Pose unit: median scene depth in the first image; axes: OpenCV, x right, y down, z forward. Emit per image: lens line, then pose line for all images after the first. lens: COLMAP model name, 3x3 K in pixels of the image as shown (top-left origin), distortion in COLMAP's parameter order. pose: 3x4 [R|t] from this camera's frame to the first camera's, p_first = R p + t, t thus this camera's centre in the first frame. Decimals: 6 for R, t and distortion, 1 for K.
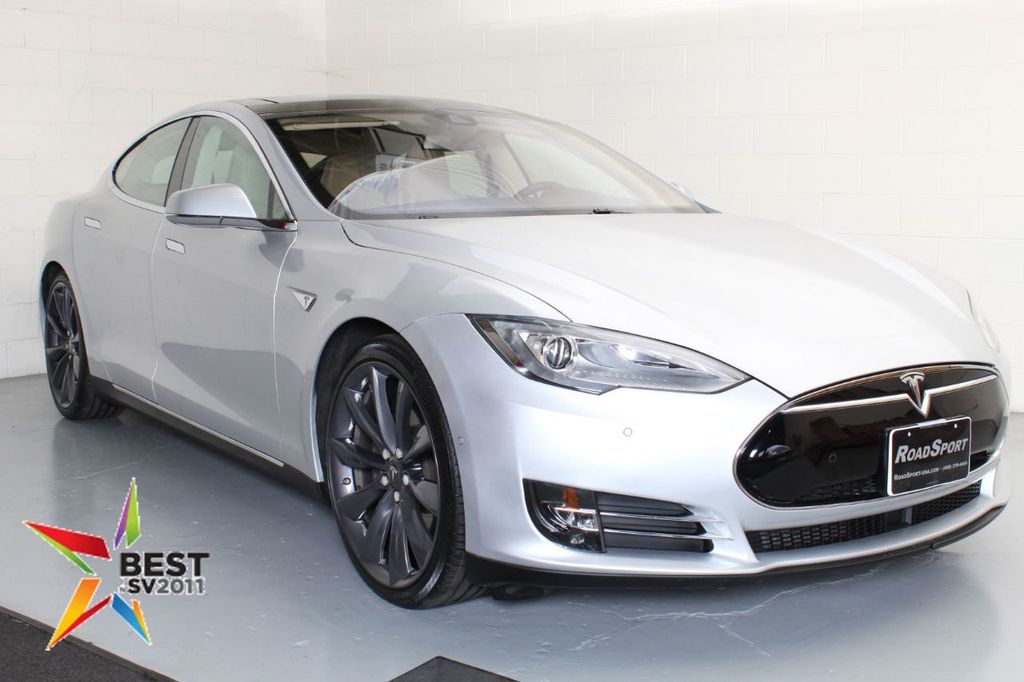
lens RADIAL K [[1245.6, 0, 512.0], [0, 1245.6, 341.0], [0, 0, 1]] dist [-0.007109, -0.013979]
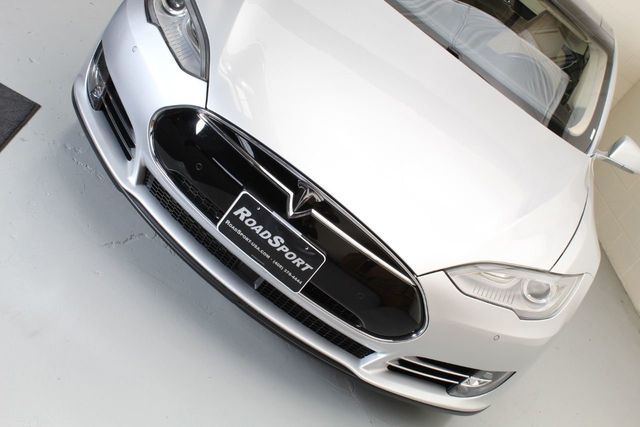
lens RADIAL K [[861.2, 0, 320.0], [0, 861.2, 213.5], [0, 0, 1]] dist [-0.044753, -0.038561]
pose [[0.473190, 0.673491, -0.567892, 0.819584], [-0.651683, 0.701368, 0.288778, -0.203658], [0.592790, 0.233439, 0.770783, 0.371813]]
